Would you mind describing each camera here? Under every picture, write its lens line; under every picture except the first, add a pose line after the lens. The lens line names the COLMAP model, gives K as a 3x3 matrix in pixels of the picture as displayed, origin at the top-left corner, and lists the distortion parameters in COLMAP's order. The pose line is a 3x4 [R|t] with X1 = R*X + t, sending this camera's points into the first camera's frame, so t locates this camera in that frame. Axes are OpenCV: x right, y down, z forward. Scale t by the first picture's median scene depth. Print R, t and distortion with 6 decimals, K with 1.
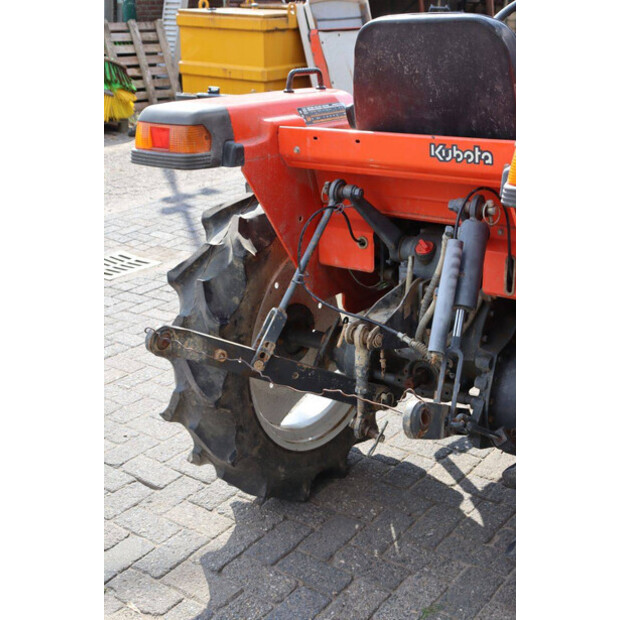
lens RADIAL K [[851.7, 0, 310.0], [0, 851.7, 310.0], [0, 0, 1]] dist [0.017931, 0.092403]
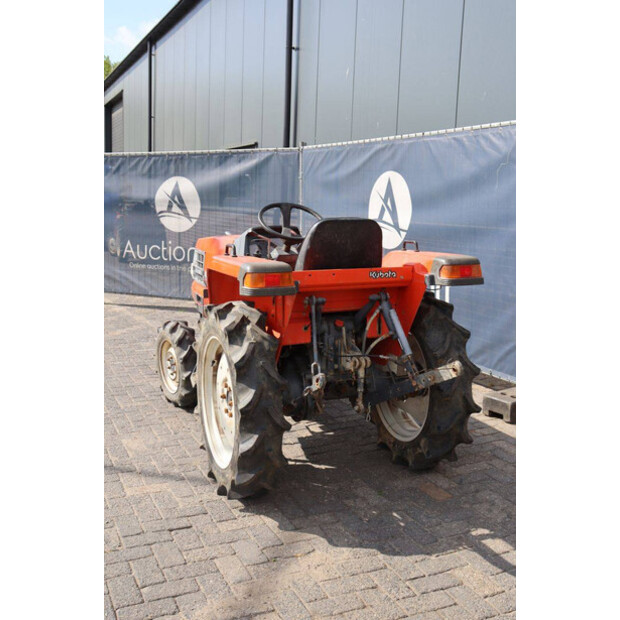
lens RADIAL K [[710.1, 0, 310.0], [0, 710.1, 310.0], [0, 0, 1]] dist [-0.019281, -0.009464]
pose [[0.483569, -0.107121, 0.868727, -1.512657], [0.268315, 0.962844, -0.030628, -0.075446], [-0.833168, 0.247903, 0.494343, 0.204622]]
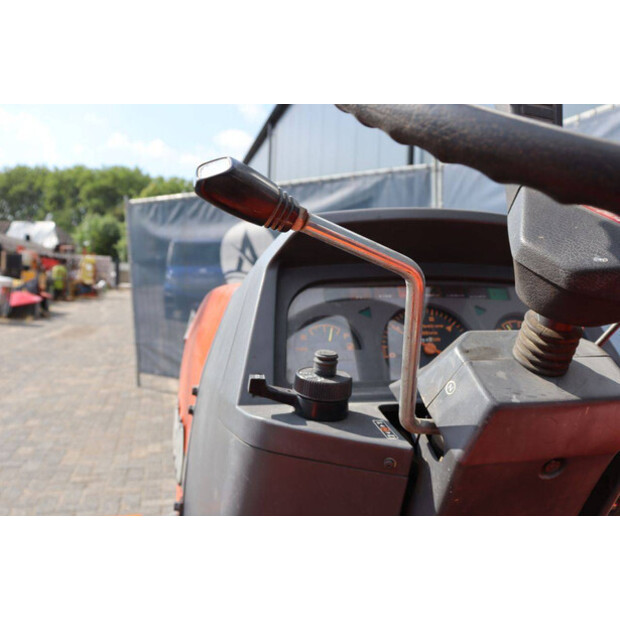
lens RADIAL K [[564.1, 0, 309.8], [0, 564.1, 296.4], [0, 0, 1]] dist [-0.041718, 0.005296]
pose [[0.631193, 0.008799, 0.775576, 0.120643], [0.232482, 0.951815, -0.200001, -0.329006], [-0.739964, 0.306547, 0.598734, 1.194275]]
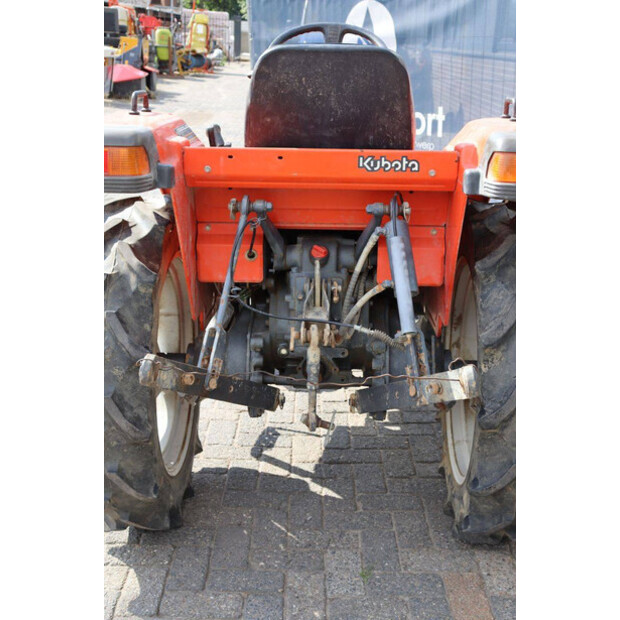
lens RADIAL K [[858.3, 0, 310.0], [0, 858.3, 310.0], [0, 0, 1]] dist [0.002886, 0.394619]
pose [[0.803143, -0.136502, 0.579938, -0.572959], [0.157531, 0.987411, 0.014249, -0.017400], [-0.574583, 0.079914, 0.814536, 0.109824]]
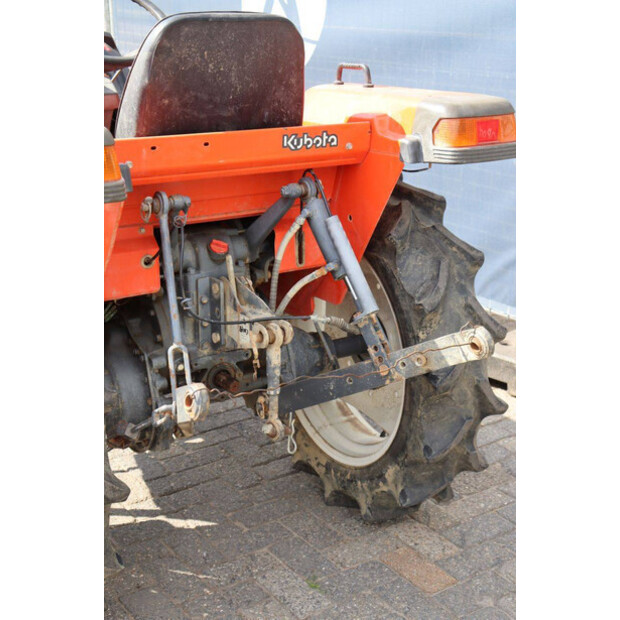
lens RADIAL K [[1033.6, 0, 317.9], [0, 1033.6, 309.6], [0, 0, 1]] dist [0.135408, 0.160968]
pose [[0.316528, -0.247346, 0.915768, -1.014307], [0.292488, 0.943816, 0.153826, -0.166501], [-0.902364, 0.219161, 0.371089, 0.501793]]
